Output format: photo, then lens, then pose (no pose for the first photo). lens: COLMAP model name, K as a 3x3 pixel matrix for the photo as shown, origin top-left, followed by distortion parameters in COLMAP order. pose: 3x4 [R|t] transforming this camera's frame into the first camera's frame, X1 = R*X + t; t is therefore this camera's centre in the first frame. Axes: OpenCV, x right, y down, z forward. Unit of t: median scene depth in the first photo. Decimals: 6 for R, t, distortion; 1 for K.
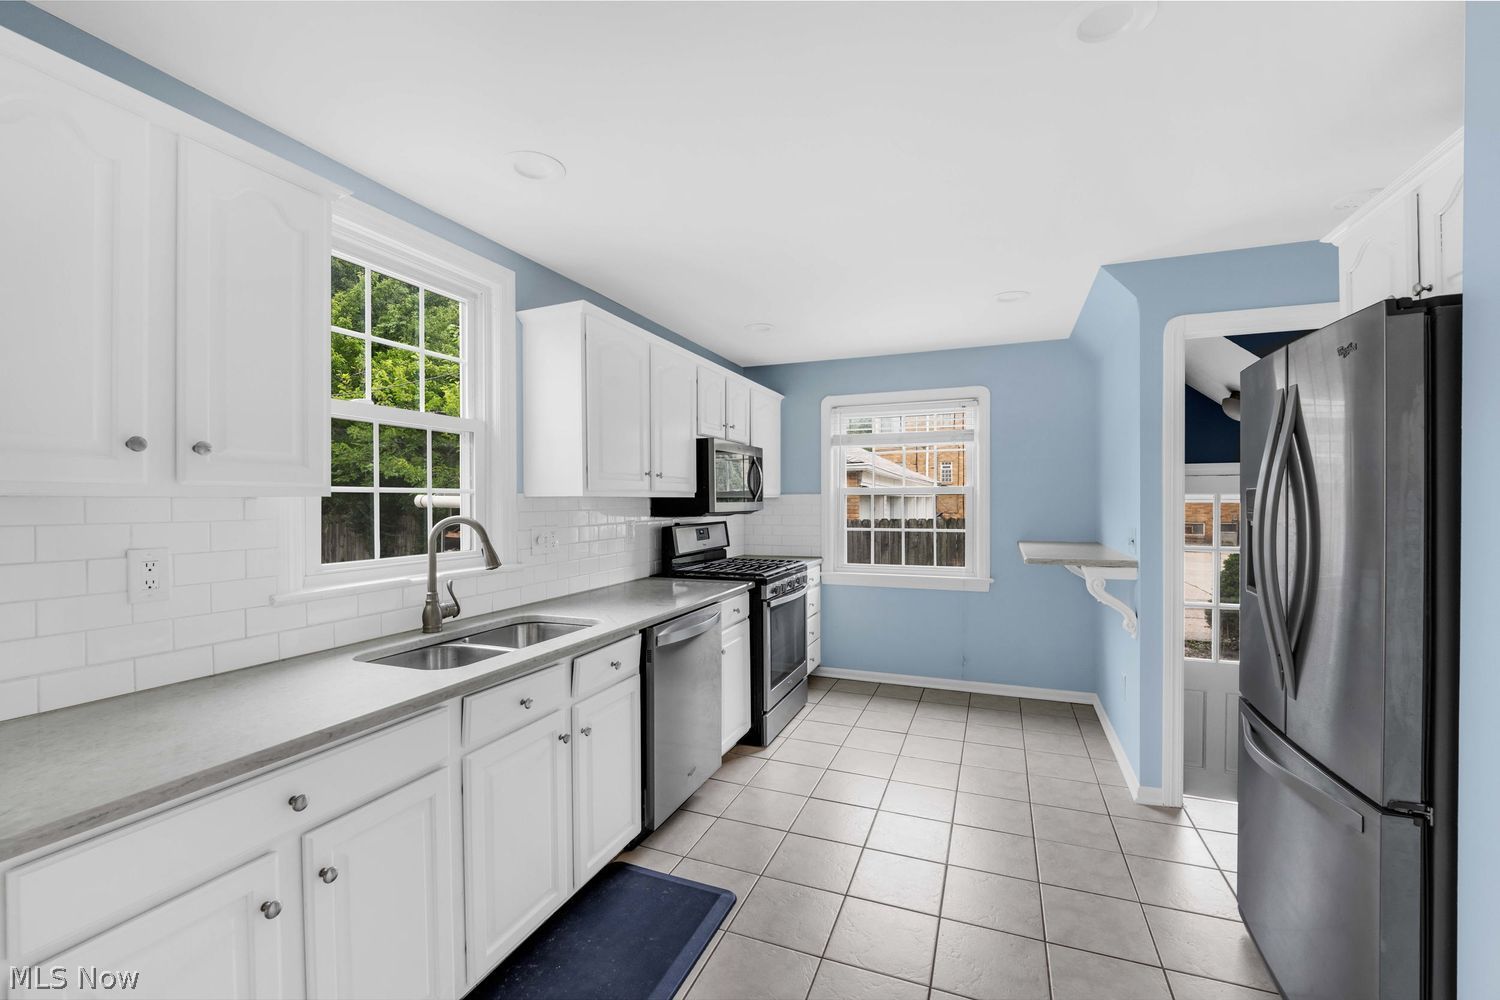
lens RADIAL K [[606.3, 0, 750.0], [0, 606.3, 500.0], [0, 0, 1]] dist [-0.013293, -0.000492]
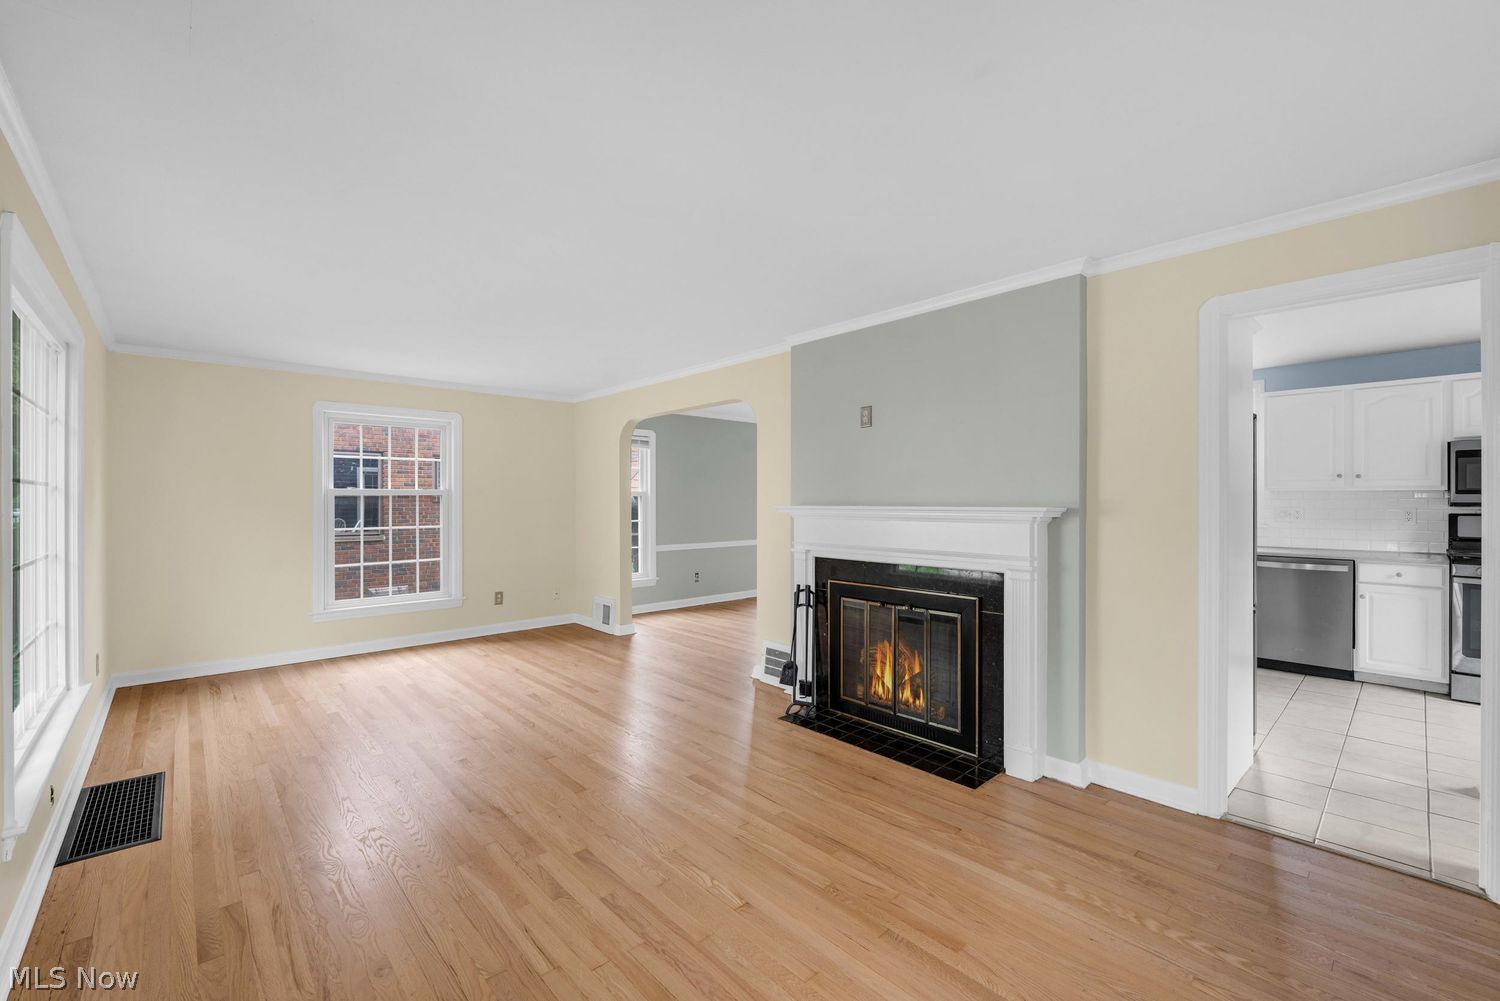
lens RADIAL K [[619.4, 0, 755.1], [0, 619.4, 500.9], [0, 0, 1]] dist [-0.014748, 0.000136]
pose [[-0.422679, 0.005035, -0.906265, 2.437588], [-0.001405, 0.999980, 0.006212, 0.016691], [0.906278, 0.003899, -0.422664, 0.379434]]
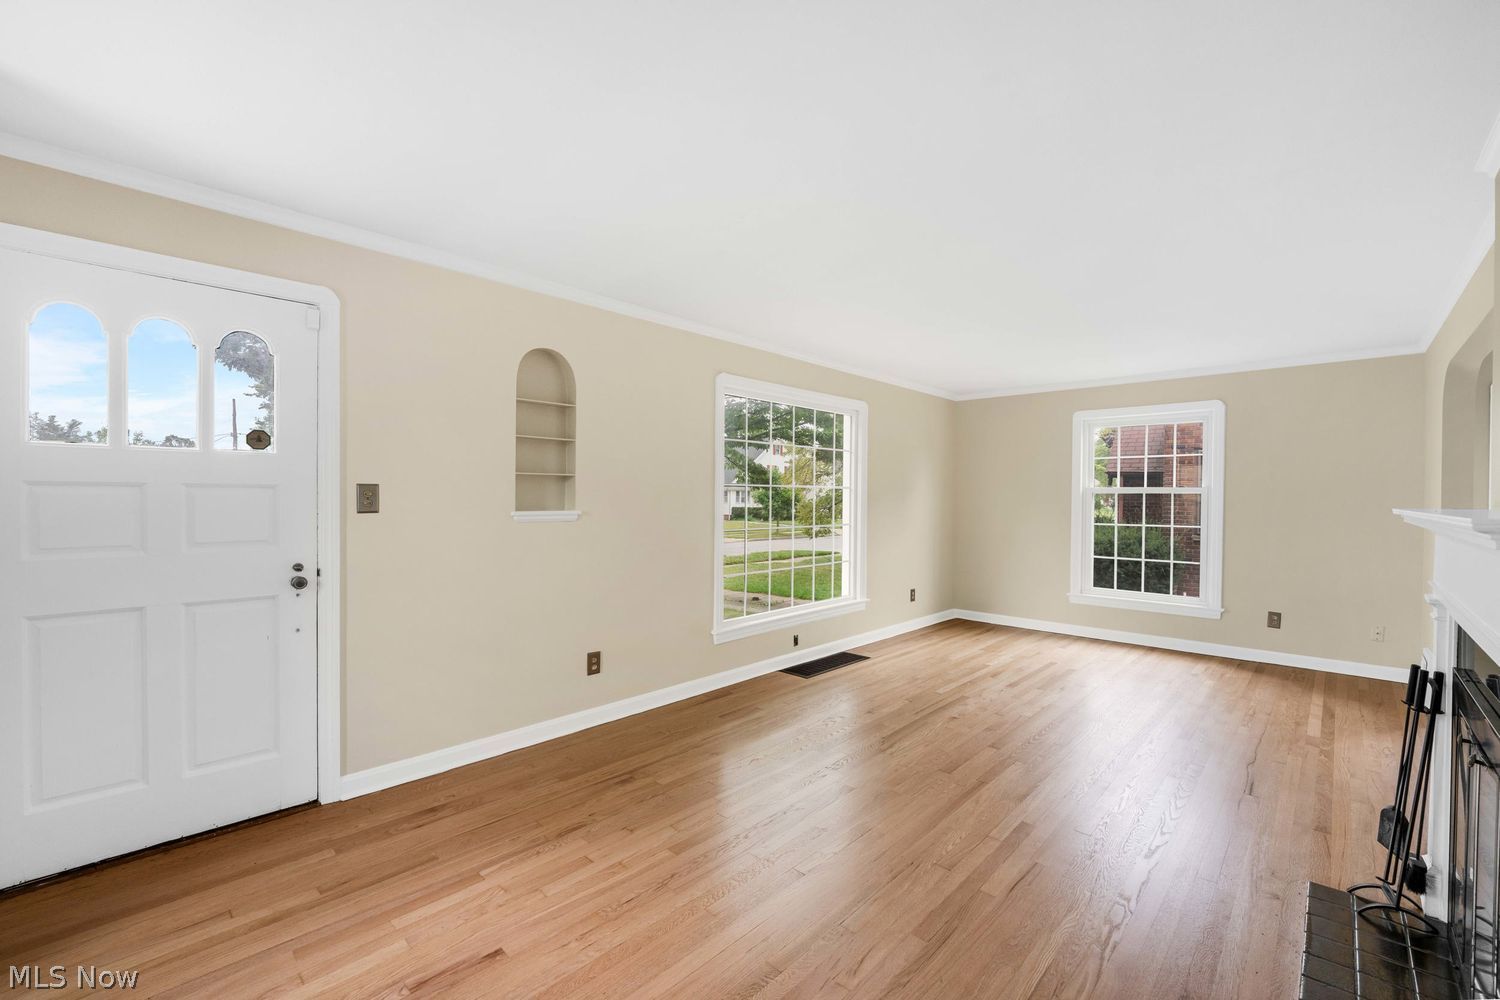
lens RADIAL K [[626.7, 0, 773.3], [0, 626.7, 505.6], [0, 0, 1]] dist [-0.001553, 0.000008]
pose [[-0.937890, -0.008690, 0.346824, 1.384632], [-0.003089, 0.999856, 0.016699, 0.023318], [-0.346919, 0.014590, -0.937781, 0.888692]]
